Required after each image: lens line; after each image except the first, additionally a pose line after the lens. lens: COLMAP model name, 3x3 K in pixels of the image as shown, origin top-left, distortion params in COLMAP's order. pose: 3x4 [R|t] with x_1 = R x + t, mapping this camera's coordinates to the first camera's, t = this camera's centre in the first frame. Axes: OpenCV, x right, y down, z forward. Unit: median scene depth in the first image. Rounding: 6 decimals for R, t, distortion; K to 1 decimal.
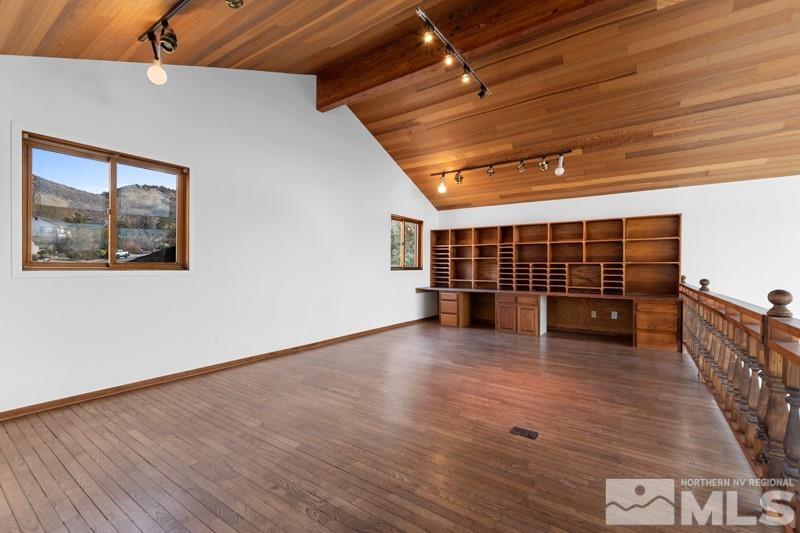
lens RADIAL K [[351.5, 0, 402.1], [0, 351.5, 268.3], [0, 0, 1]] dist [0.012663, -0.000236]
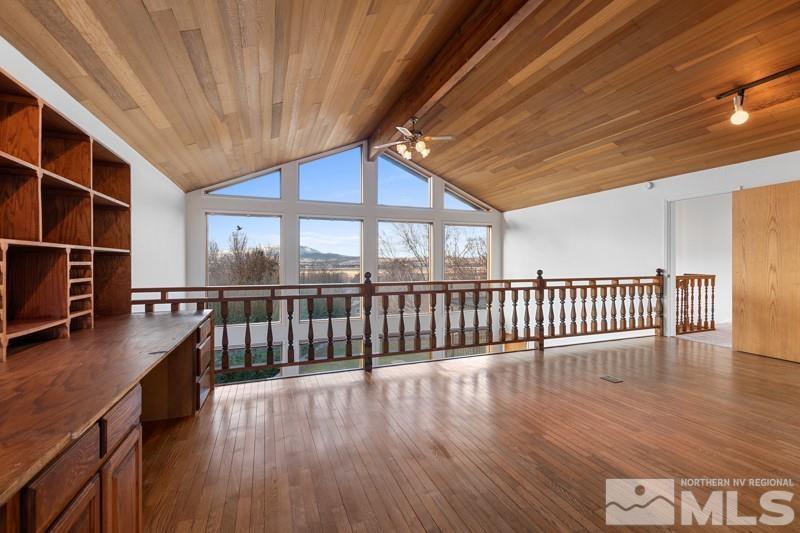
lens RADIAL K [[351.5, 0, 405.9], [0, 351.5, 262.1], [0, 0, 1]] dist [0.012663, -0.000236]
pose [[-0.833317, -0.004994, 0.552774, 0.097619], [-0.002501, 0.999983, 0.005263, -0.002393], [-0.552790, 0.003004, -0.833315, 1.105878]]
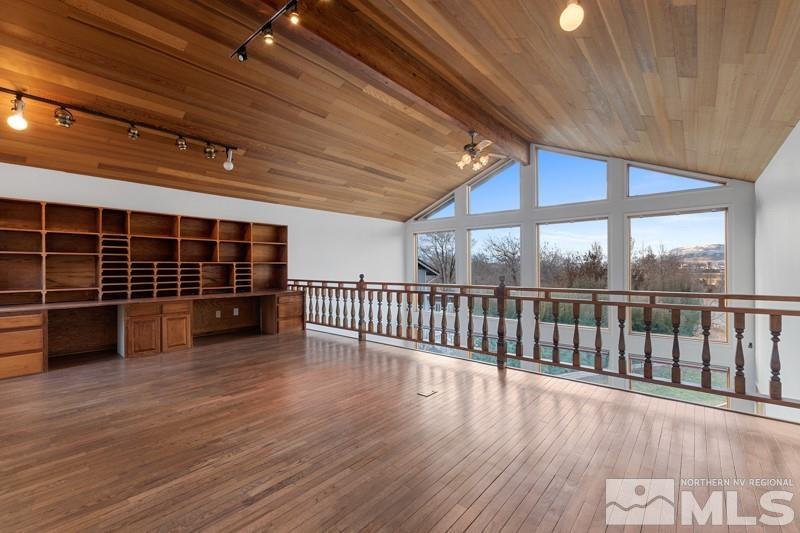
lens RADIAL K [[343.7, 0, 408.7], [0, 343.7, 267.2], [0, 0, 1]] dist [0.000801, 0.000574]
pose [[0.085645, -0.006361, 0.996305, -0.396122], [0.008246, 0.999950, 0.005675, -0.003727], [-0.996292, 0.007729, 0.085693, 0.402937]]
